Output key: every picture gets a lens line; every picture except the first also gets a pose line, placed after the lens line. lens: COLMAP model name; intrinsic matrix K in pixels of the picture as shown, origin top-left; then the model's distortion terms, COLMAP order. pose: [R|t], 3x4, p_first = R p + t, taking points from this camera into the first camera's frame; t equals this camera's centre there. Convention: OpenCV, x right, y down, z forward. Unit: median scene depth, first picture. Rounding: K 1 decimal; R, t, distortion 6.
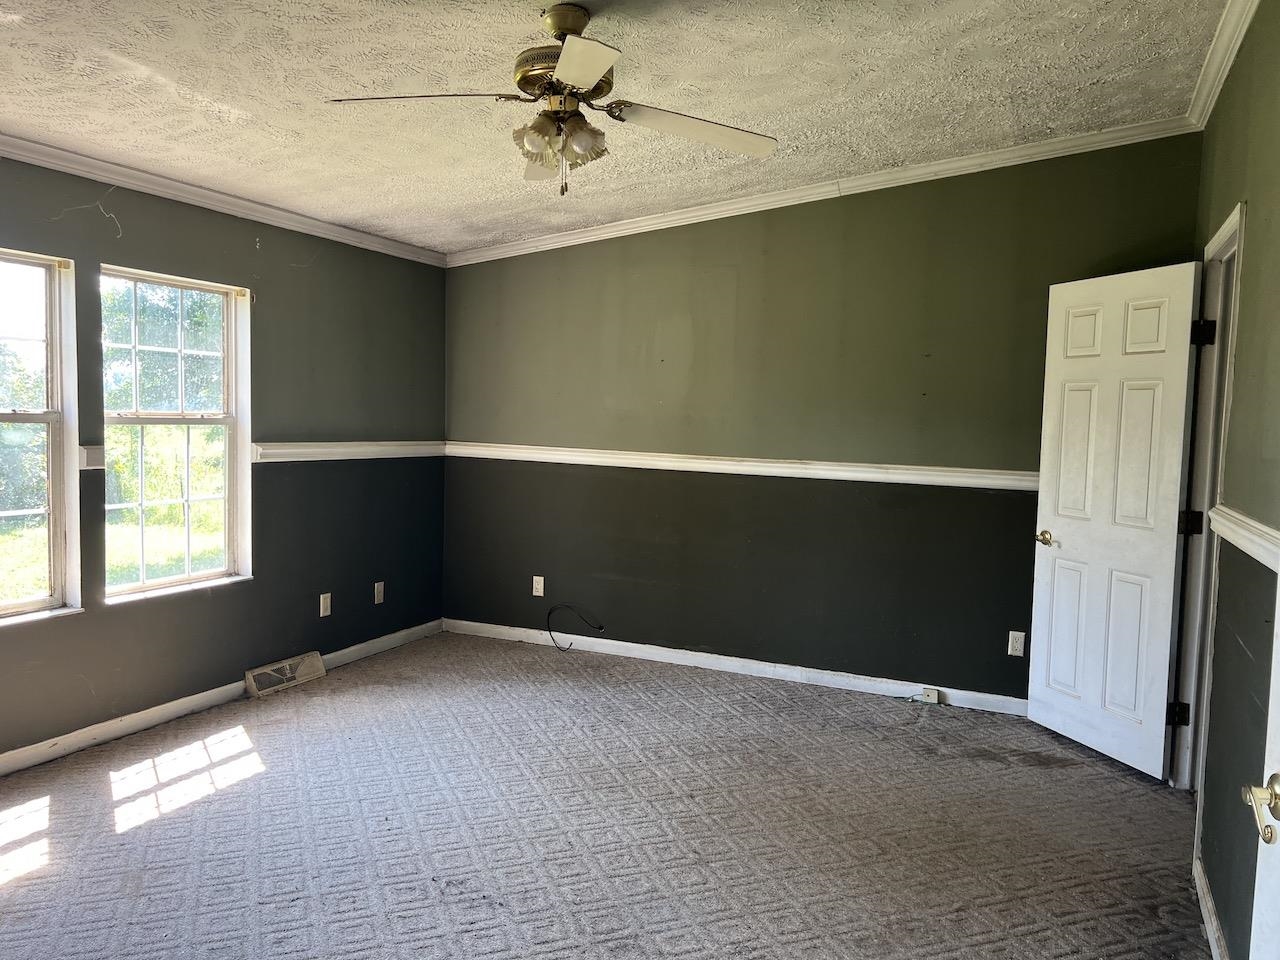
lens RADIAL K [[955.8, 0, 640.0], [0, 955.8, 480.0], [0, 0, 1]] dist [-0.003936, -0.006945]
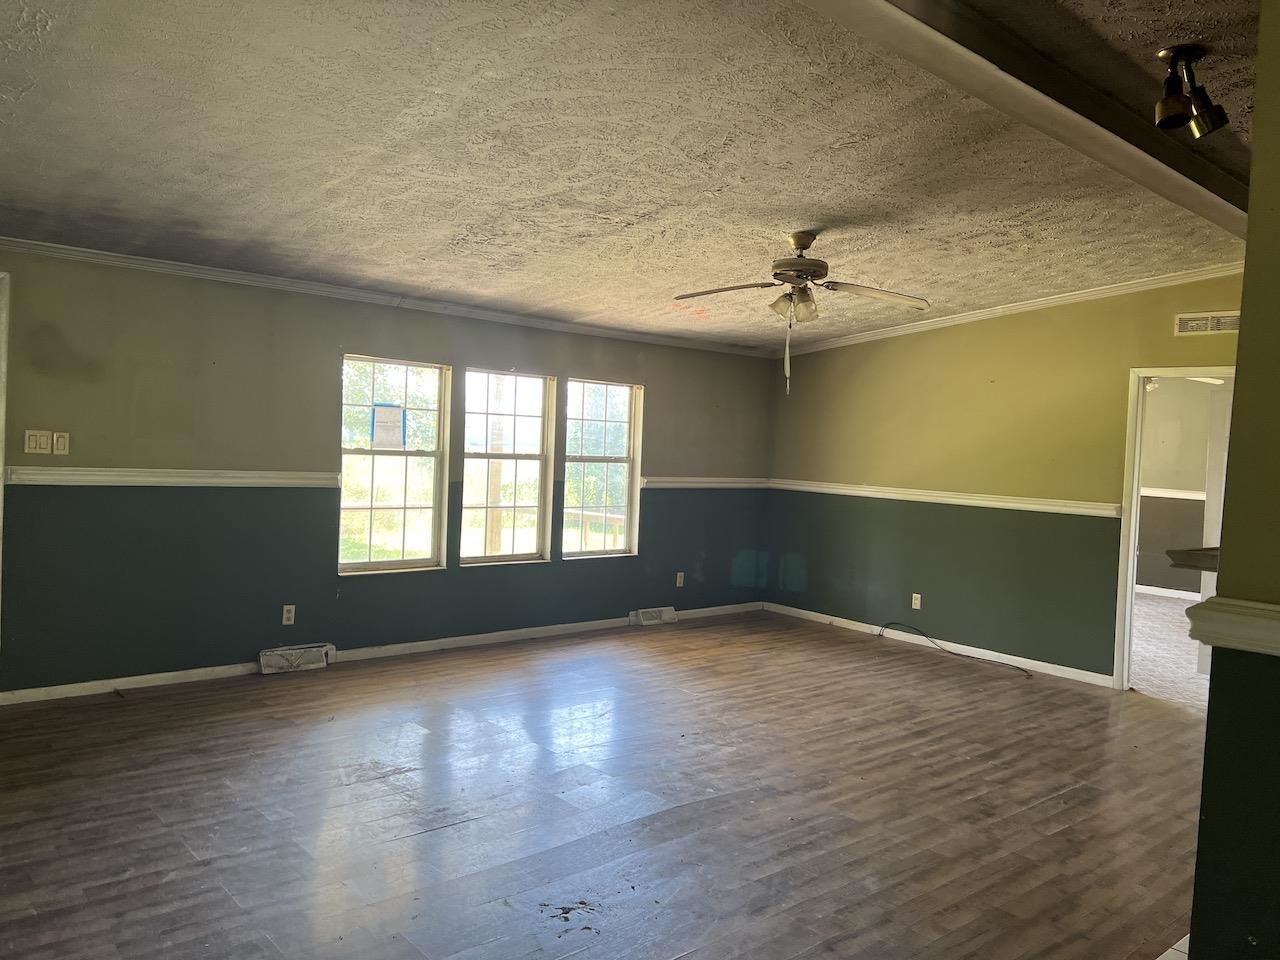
lens RADIAL K [[955.8, 0, 640.0], [0, 955.8, 480.0], [0, 0, 1]] dist [-0.003936, -0.006945]
pose [[0.898105, 0.018175, -0.439405, 0.360102], [-0.037843, 0.998634, -0.036042, 0.030603], [0.438150, 0.048997, 0.897566, -0.565499]]
